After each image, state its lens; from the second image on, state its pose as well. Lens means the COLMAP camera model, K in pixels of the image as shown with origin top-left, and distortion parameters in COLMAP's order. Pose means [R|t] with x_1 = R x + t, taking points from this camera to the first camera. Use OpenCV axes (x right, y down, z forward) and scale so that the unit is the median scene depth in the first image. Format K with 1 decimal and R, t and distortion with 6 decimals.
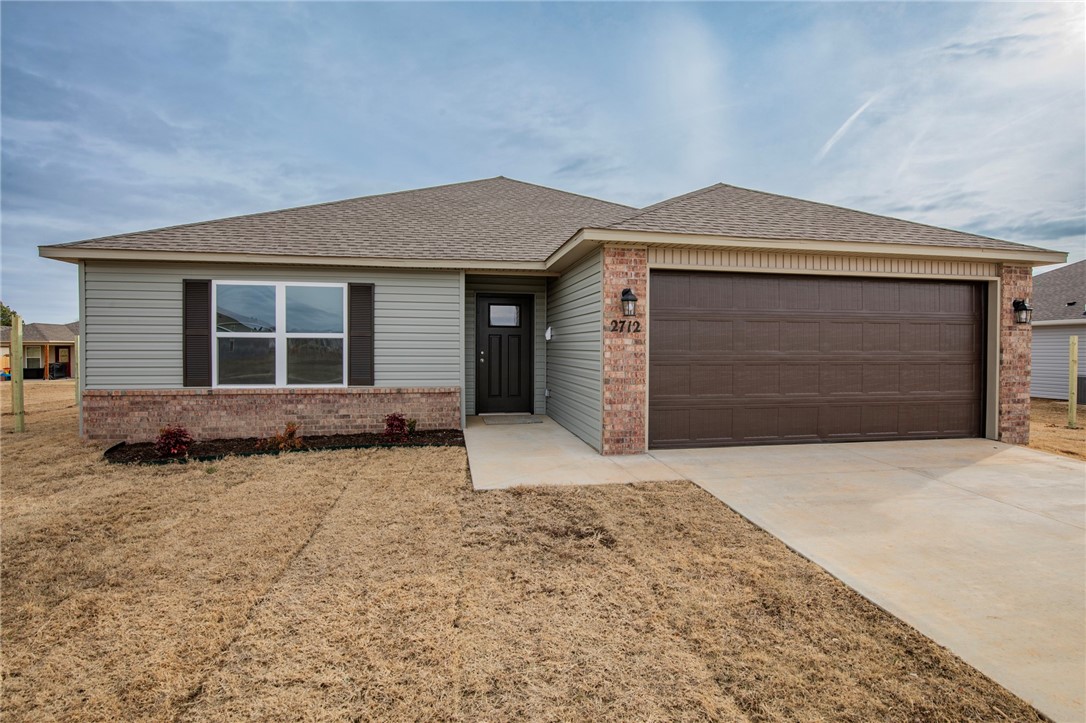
lens RADIAL K [[562.2, 0, 544.2], [0, 562.2, 356.1], [0, 0, 1]] dist [-0.010290, 0.000060]
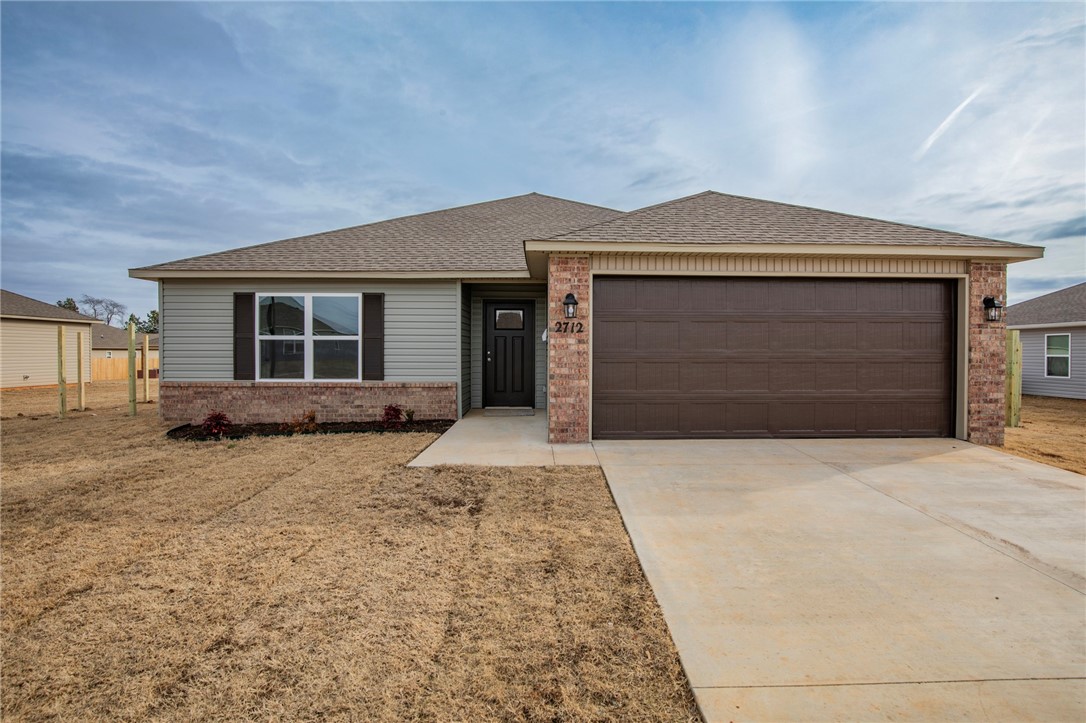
lens RADIAL K [[532.1, 0, 544.3], [0, 532.1, 355.0], [0, 0, 1]] dist [-0.018671, 0.001403]
pose [[0.985422, -0.000154, -0.170126, 0.240382], [-0.001384, 0.999959, -0.008924, 0.009815], [0.170121, 0.009029, 0.985382, -0.034017]]
